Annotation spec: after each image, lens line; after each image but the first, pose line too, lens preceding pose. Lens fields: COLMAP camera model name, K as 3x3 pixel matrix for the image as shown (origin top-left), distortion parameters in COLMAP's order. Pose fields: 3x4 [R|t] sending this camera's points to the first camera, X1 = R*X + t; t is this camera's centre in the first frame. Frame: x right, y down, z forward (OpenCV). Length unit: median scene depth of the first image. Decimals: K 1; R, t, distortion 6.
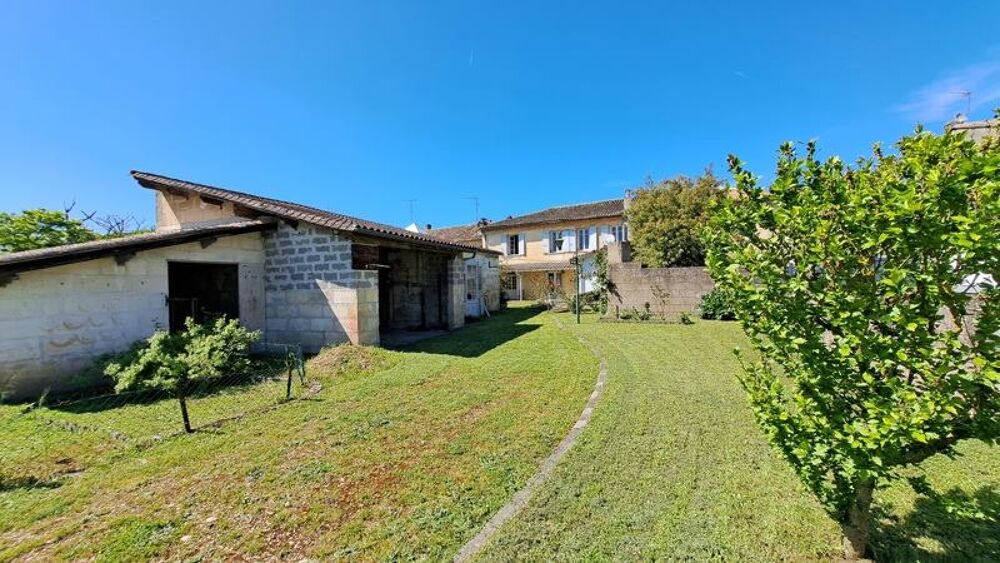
lens RADIAL K [[365.7, 0, 500.0], [0, 365.7, 283.3], [0, 0, 1]] dist [0.000811, 0.000054]
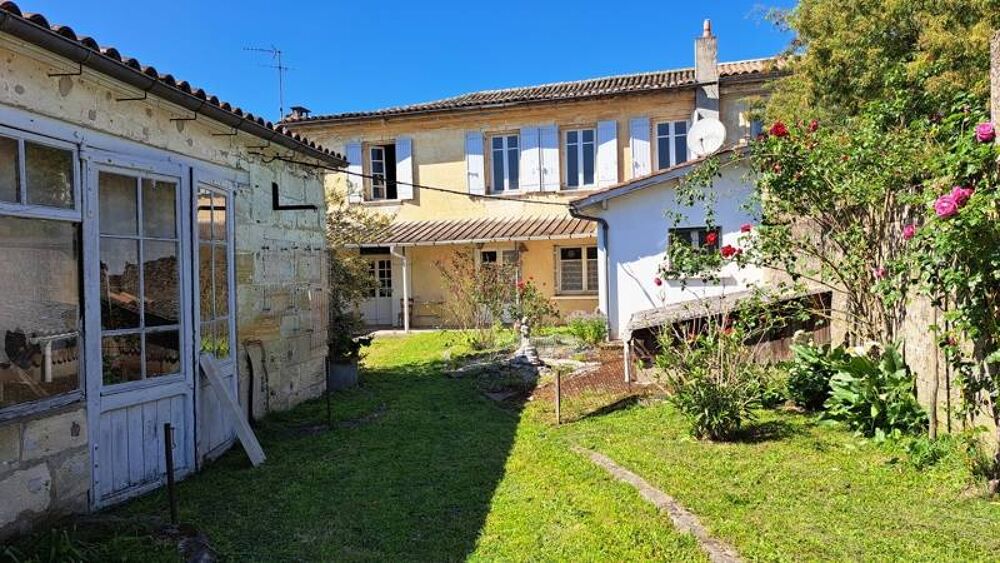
lens RADIAL K [[723.5, 0, 499.4], [0, 723.5, 282.3], [0, 0, 1]] dist [0.004284, 0.000214]
pose [[0.980131, -0.003842, 0.198313, 0.009854], [0.003116, 0.999987, 0.003973, -0.000886], [-0.198325, -0.003276, 0.980131, 0.316628]]
